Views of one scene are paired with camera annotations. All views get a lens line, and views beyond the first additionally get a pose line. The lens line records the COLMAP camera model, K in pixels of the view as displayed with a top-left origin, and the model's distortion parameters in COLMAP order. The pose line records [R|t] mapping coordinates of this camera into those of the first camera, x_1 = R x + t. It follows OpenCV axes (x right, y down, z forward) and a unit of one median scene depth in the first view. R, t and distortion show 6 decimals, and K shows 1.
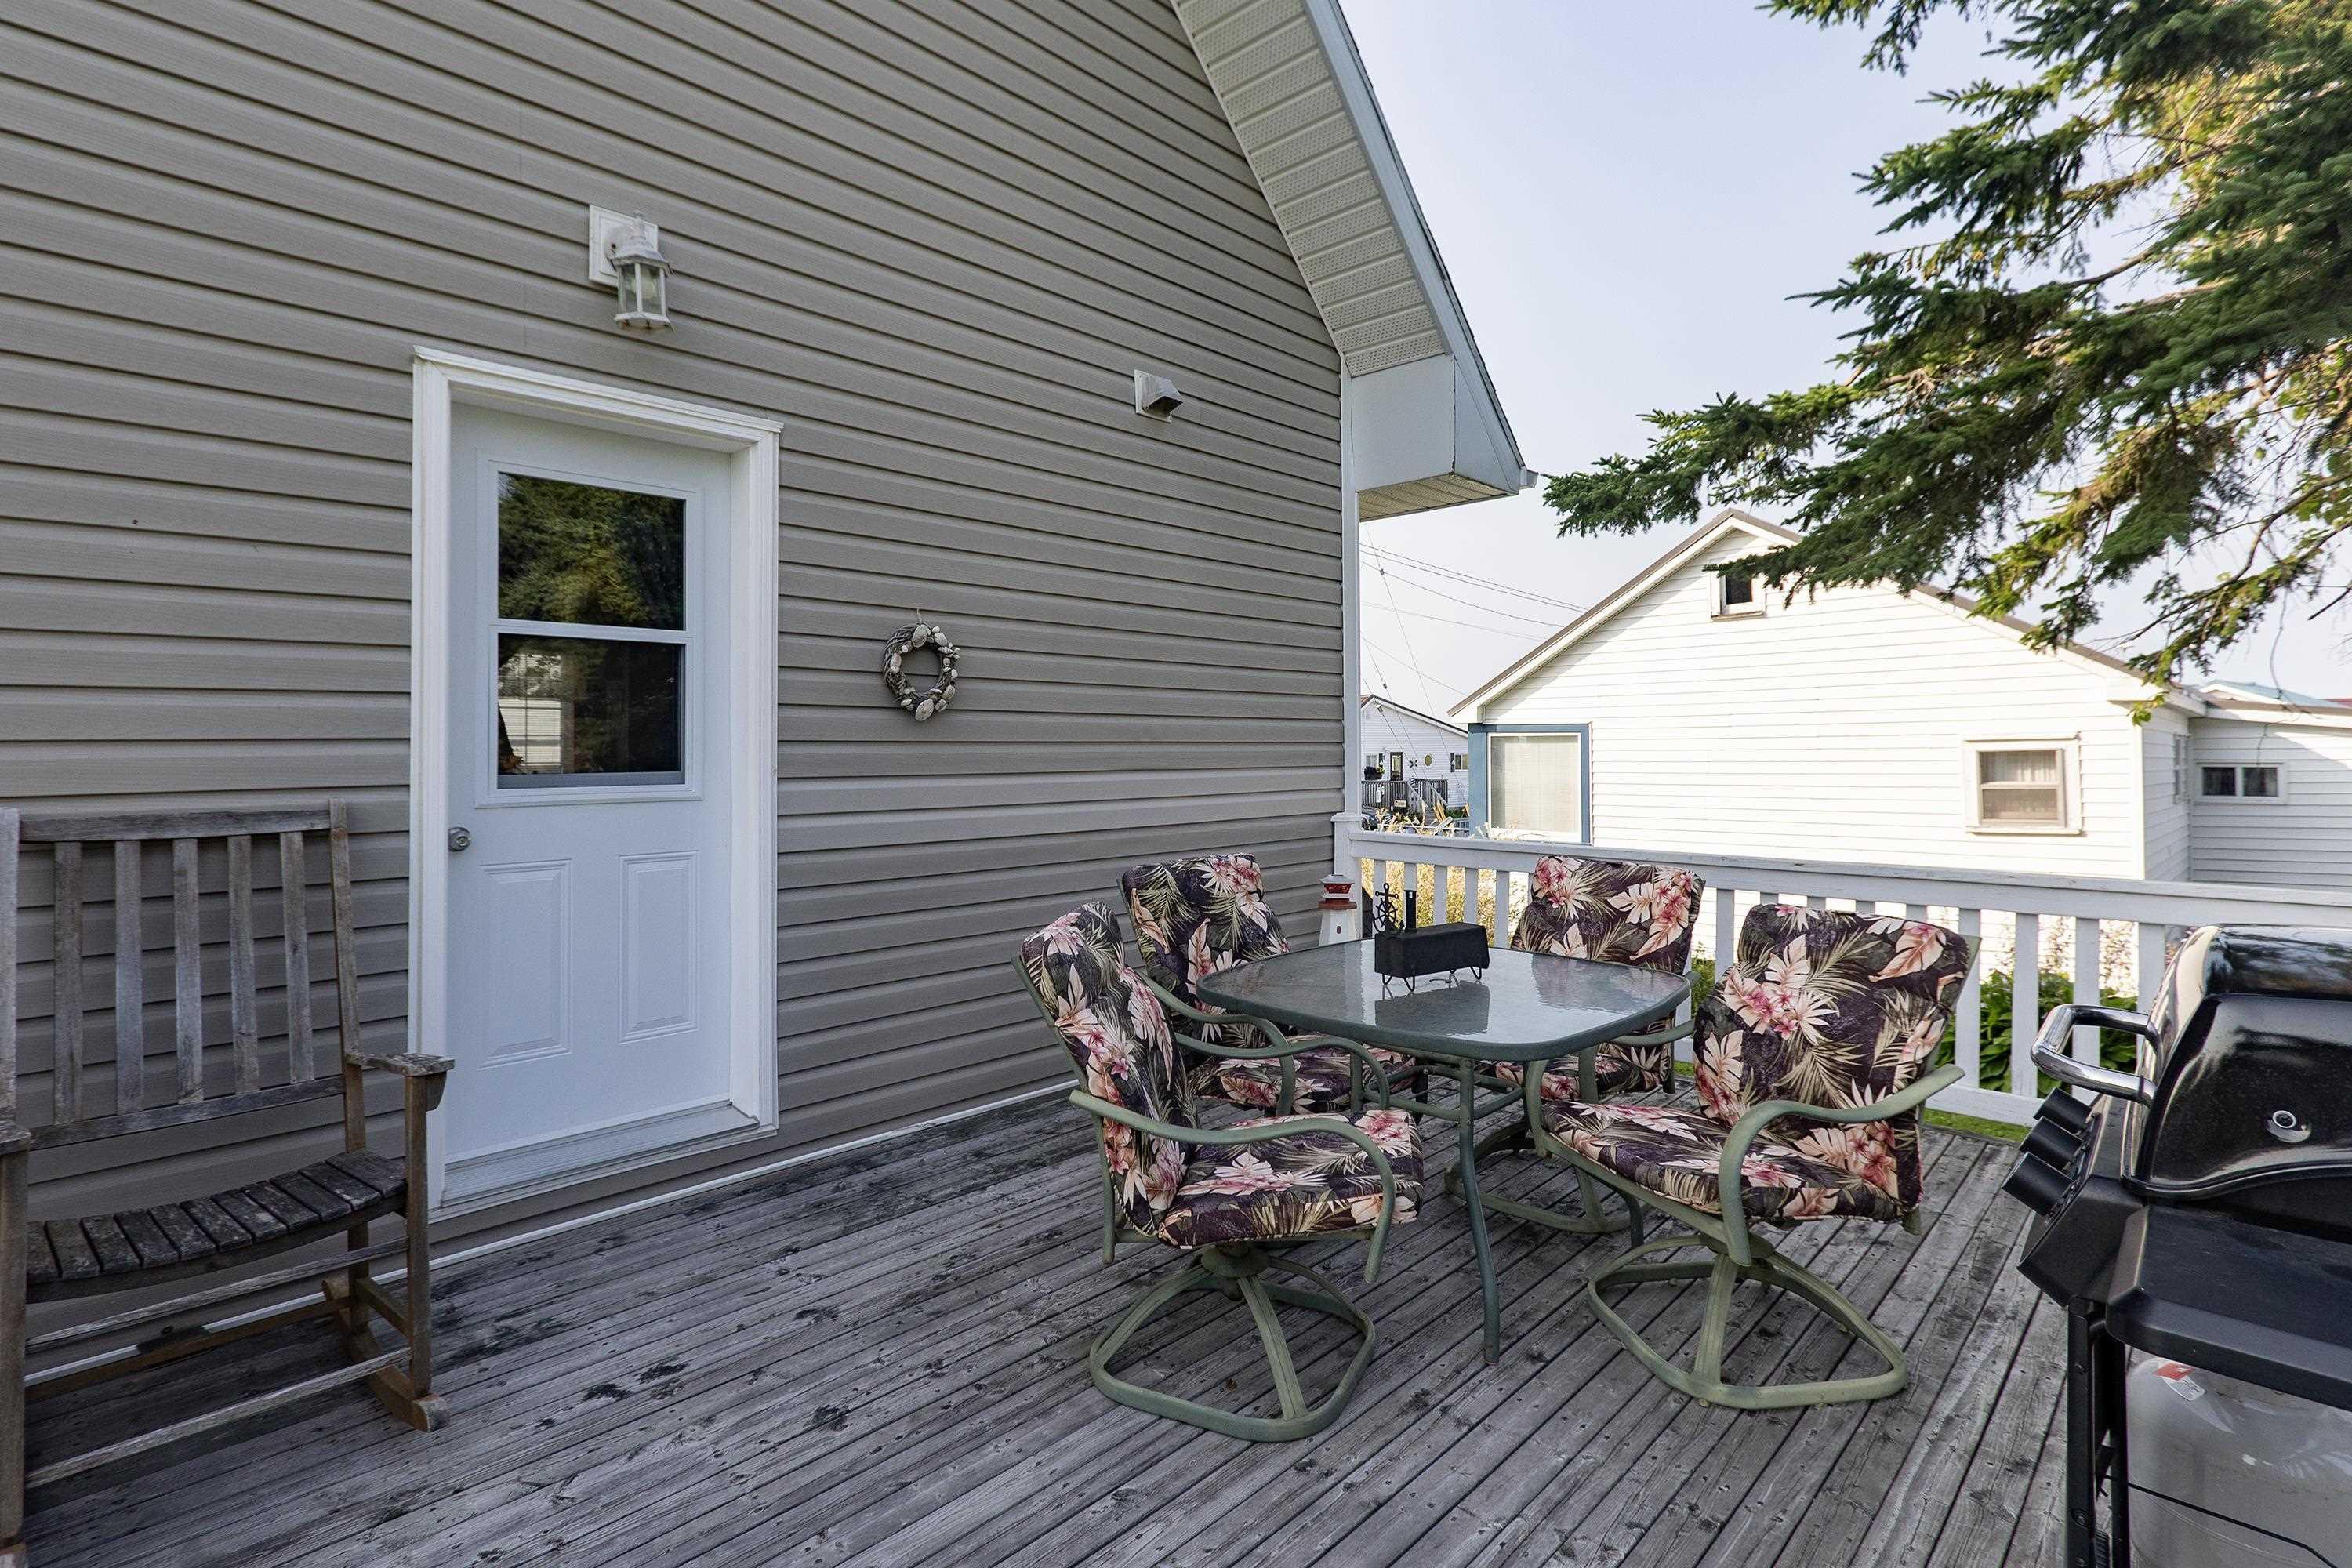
lens RADIAL K [[1096.5, 0, 1177.1], [0, 1096.5, 753.0], [0, 0, 1]] dist [-0.001022, -0.000522]
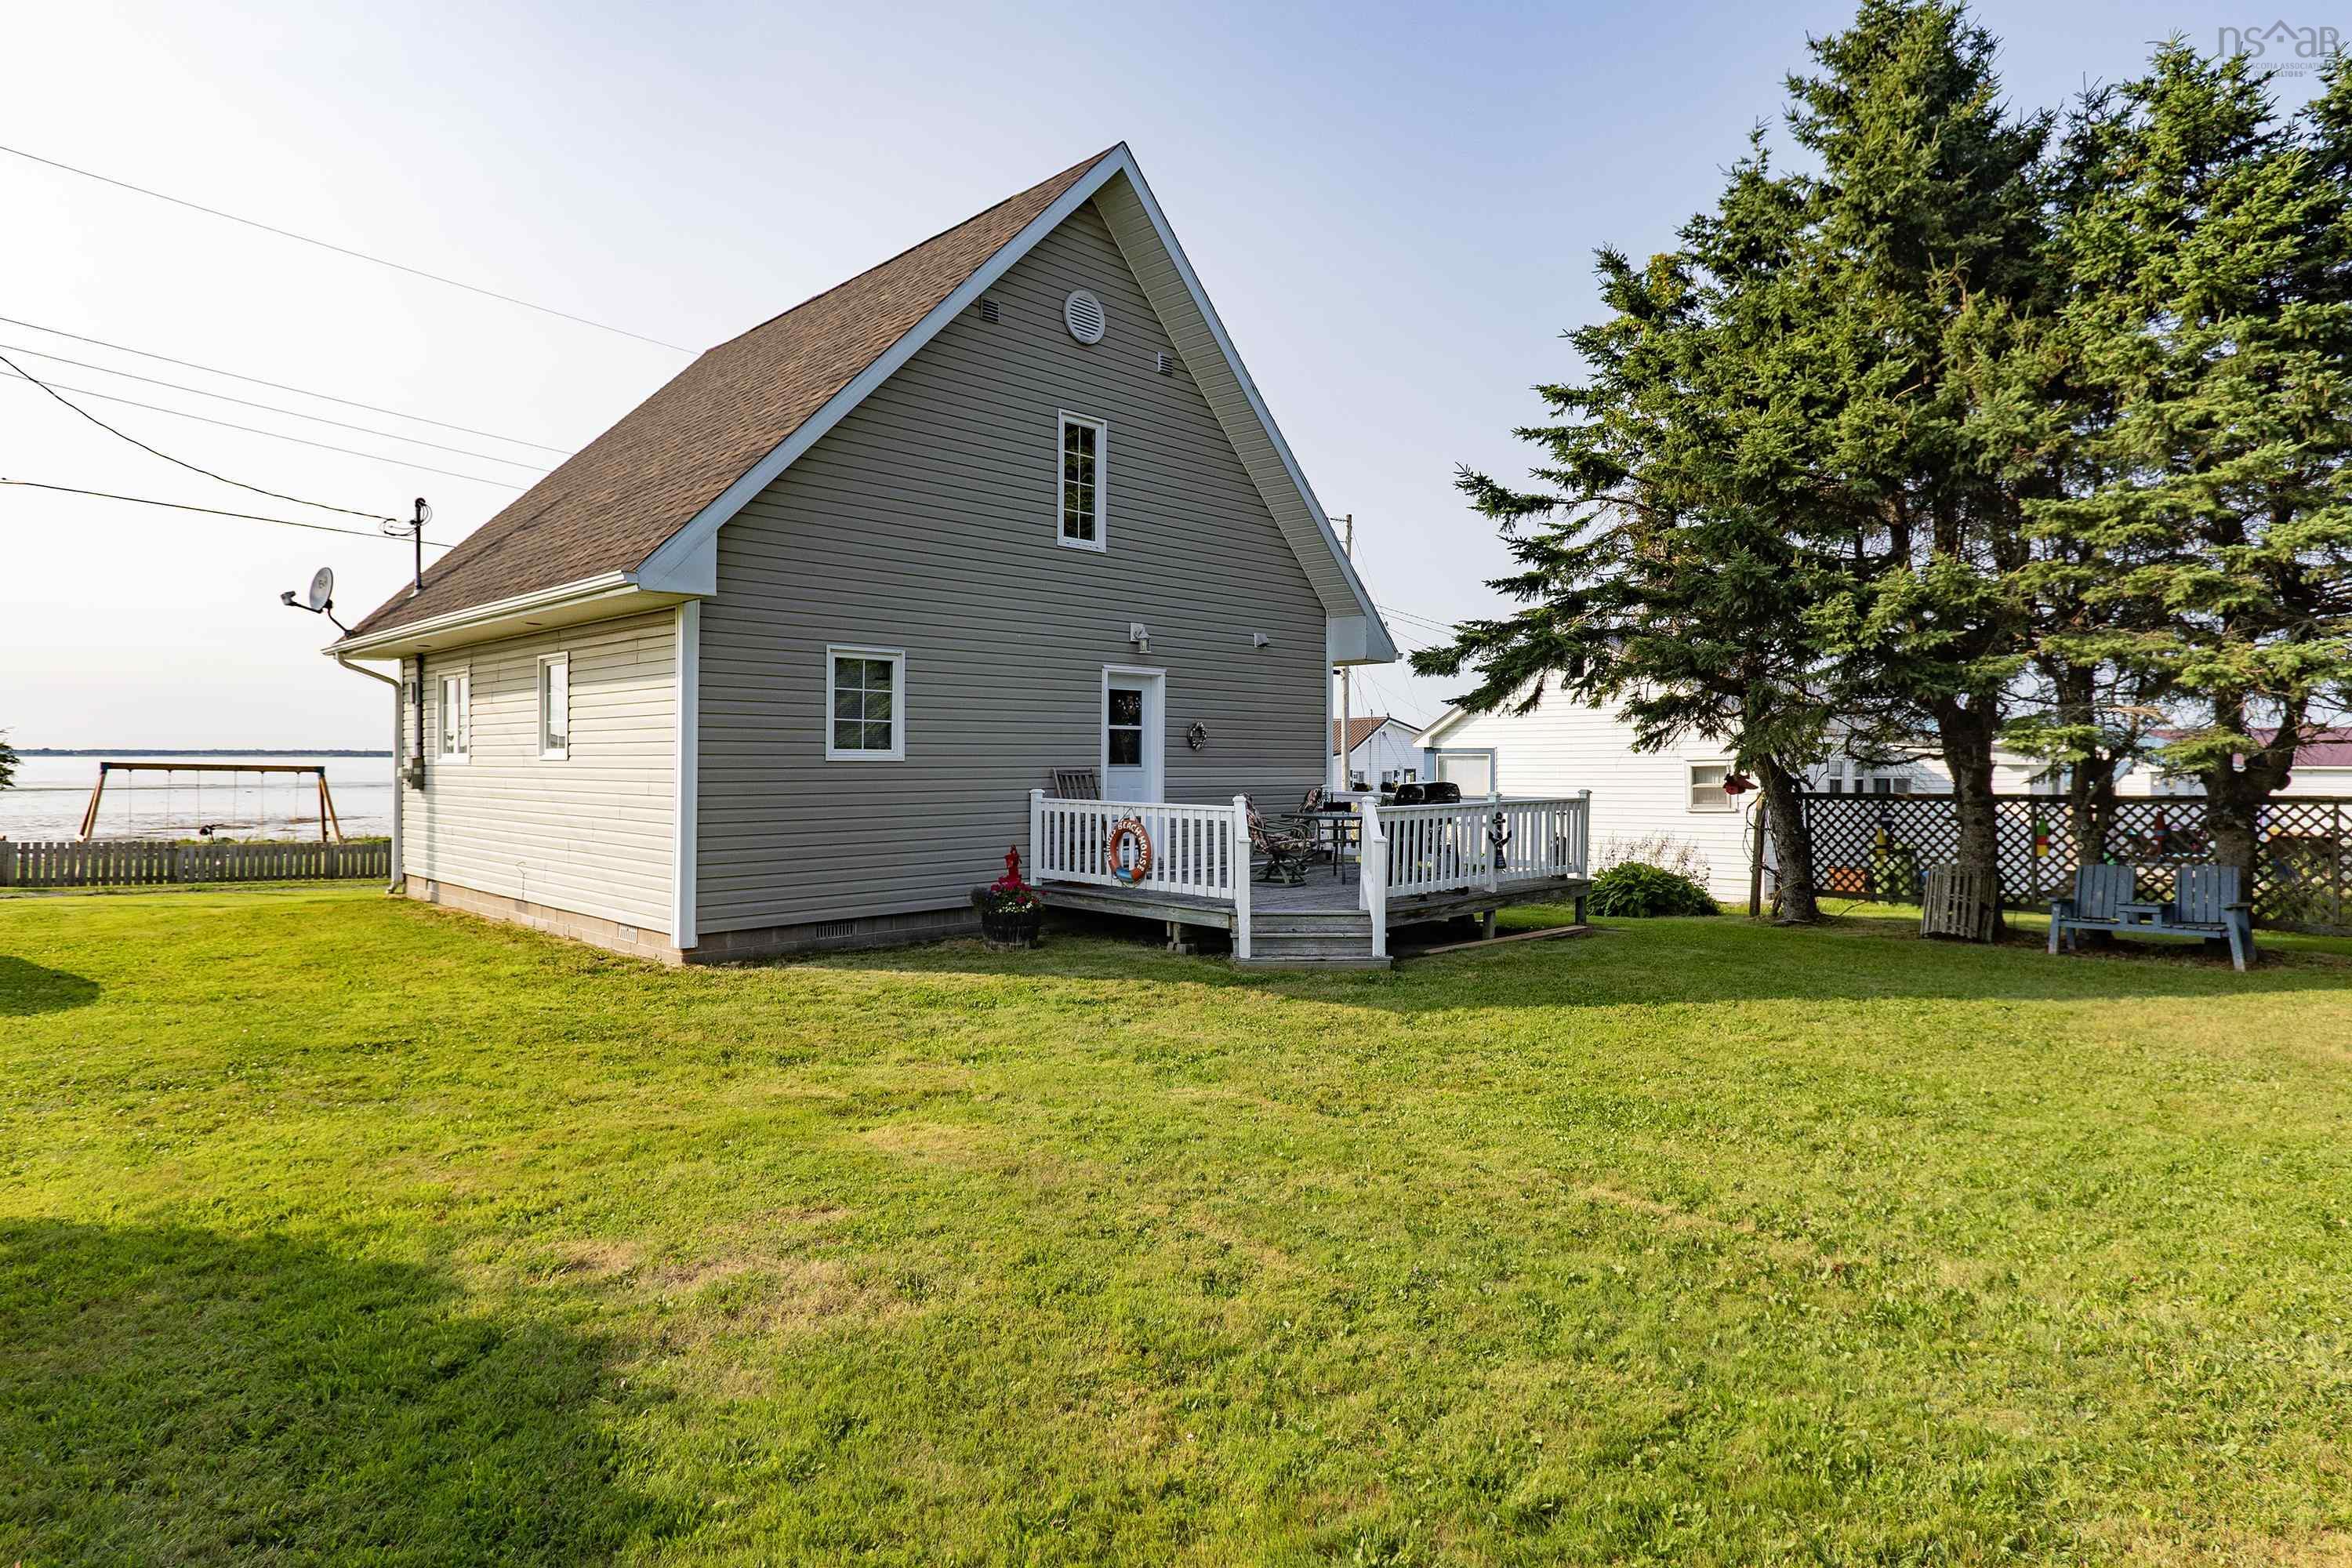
lens RADIAL K [[1280.9, 0, 1176.0], [0, 1280.9, 784.0], [0, 0, 1]] dist [0.000137, 0.000003]
pose [[0.999927, 0.008949, -0.008156, -0.174110], [-0.008870, 0.999914, 0.009662, 0.025619], [0.008242, -0.009589, 0.999920, -1.978463]]
